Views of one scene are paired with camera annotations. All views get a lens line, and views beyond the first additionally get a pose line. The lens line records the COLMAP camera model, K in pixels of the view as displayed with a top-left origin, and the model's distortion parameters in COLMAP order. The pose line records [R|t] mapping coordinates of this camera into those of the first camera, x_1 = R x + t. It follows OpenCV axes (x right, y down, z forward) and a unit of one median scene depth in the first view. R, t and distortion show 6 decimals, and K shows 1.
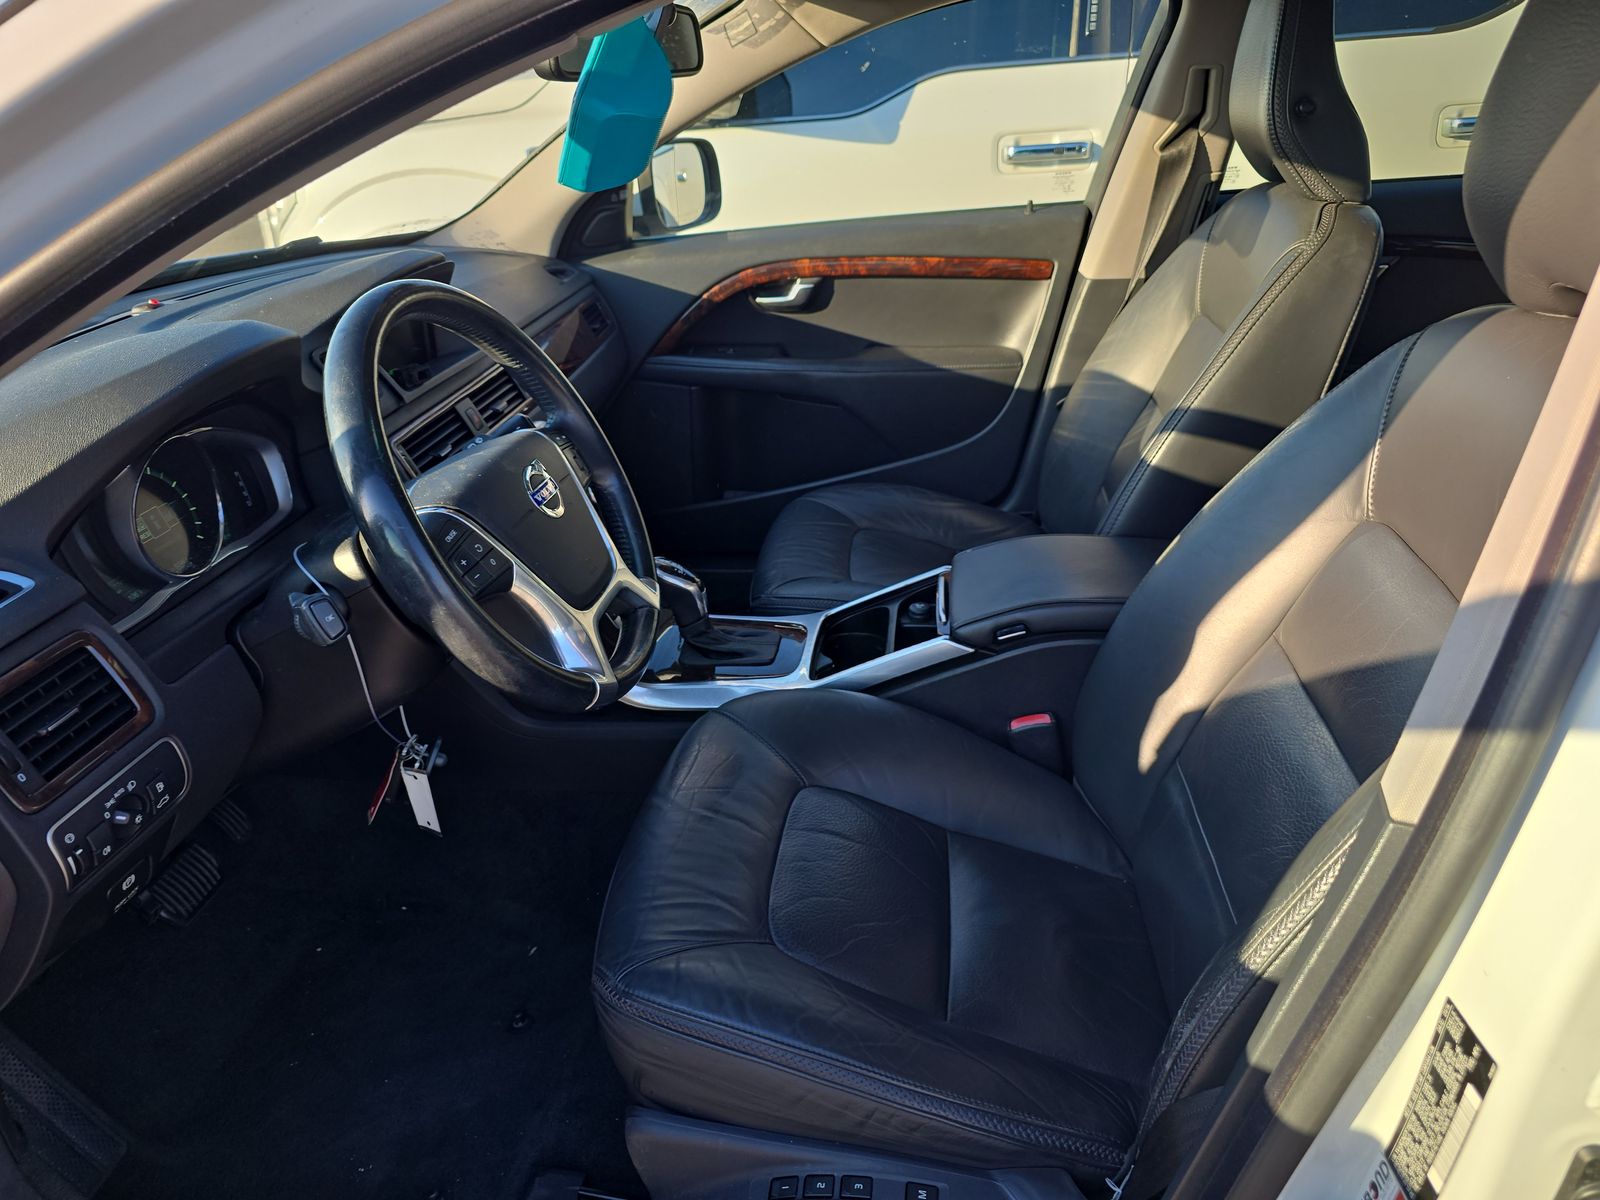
lens RADIAL K [[1064.6, 0, 800.0], [0, 1064.6, 600.0], [0, 0, 1]] dist [-0.000628, -0.014798]
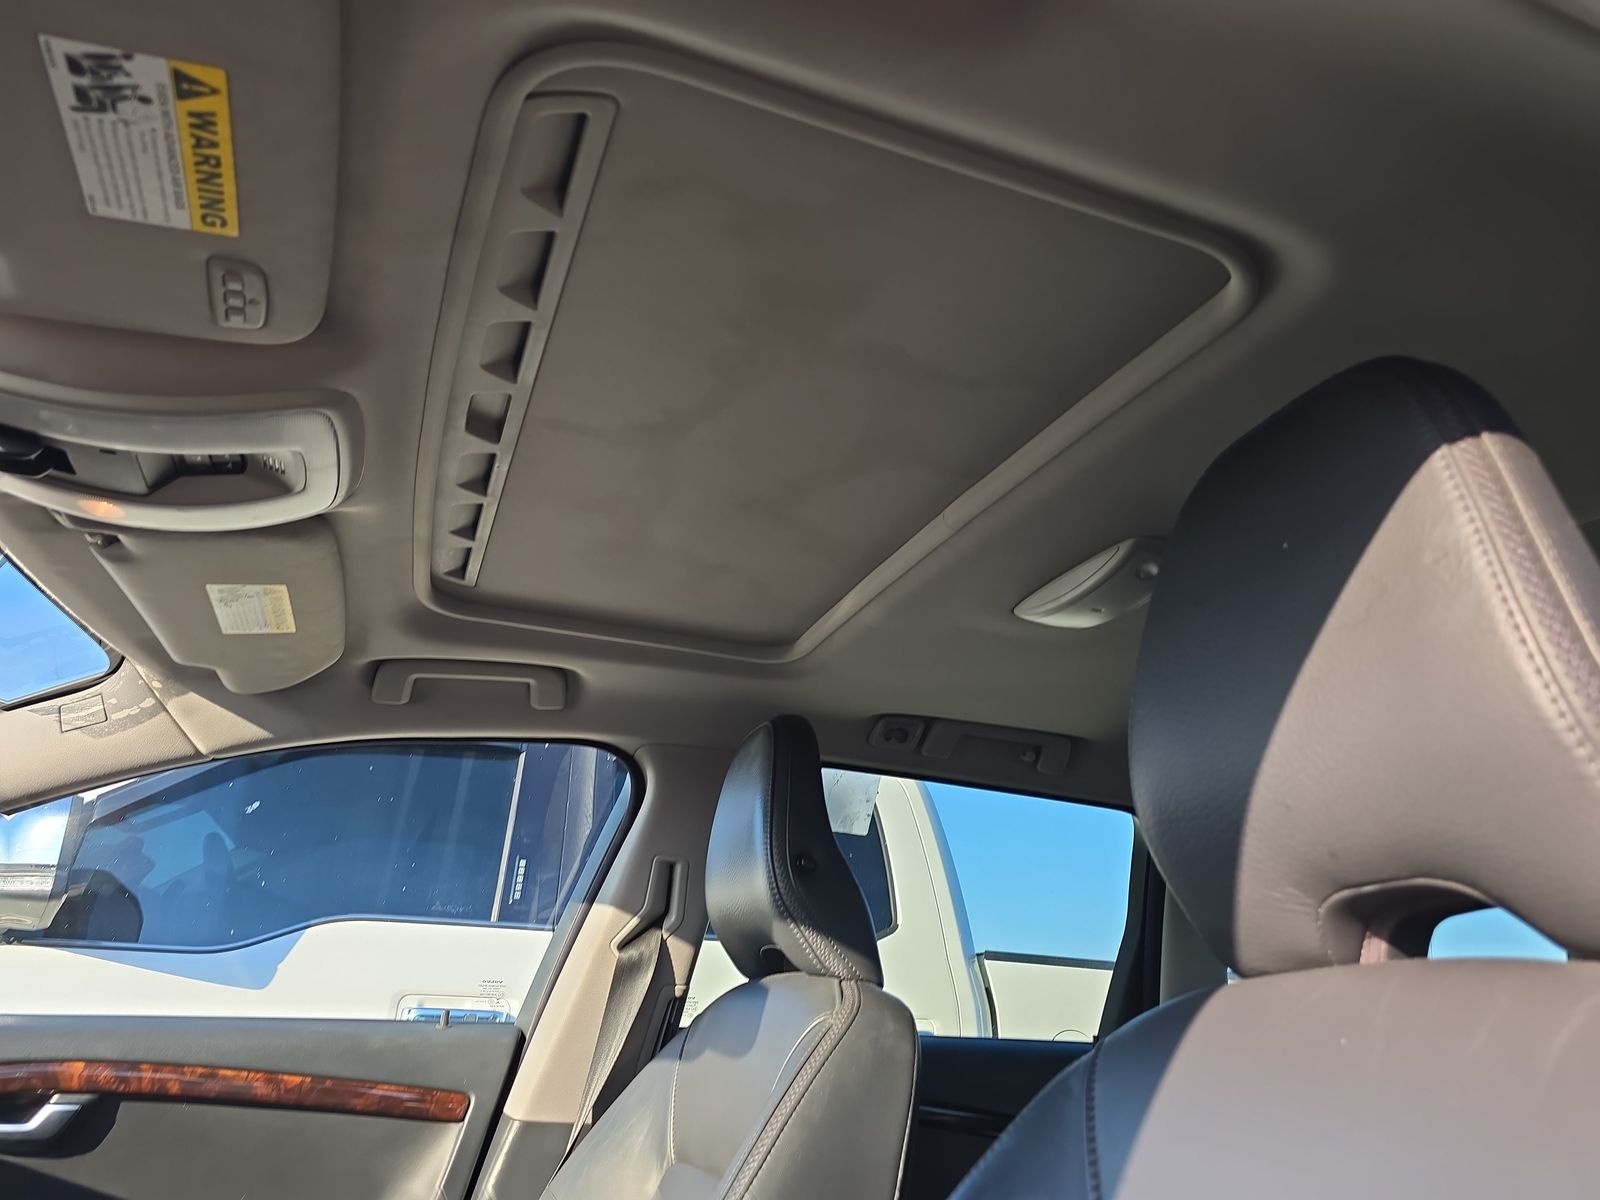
lens RADIAL K [[1064.6, 0, 800.0], [0, 1064.6, 600.0], [0, 0, 1]] dist [-0.000628, -0.014798]
pose [[0.867761, 0.271684, 0.416148, 0.042416], [0.132604, 0.680421, -0.720724, 0.002788], [-0.478965, 0.680599, 0.554416, 0.270985]]
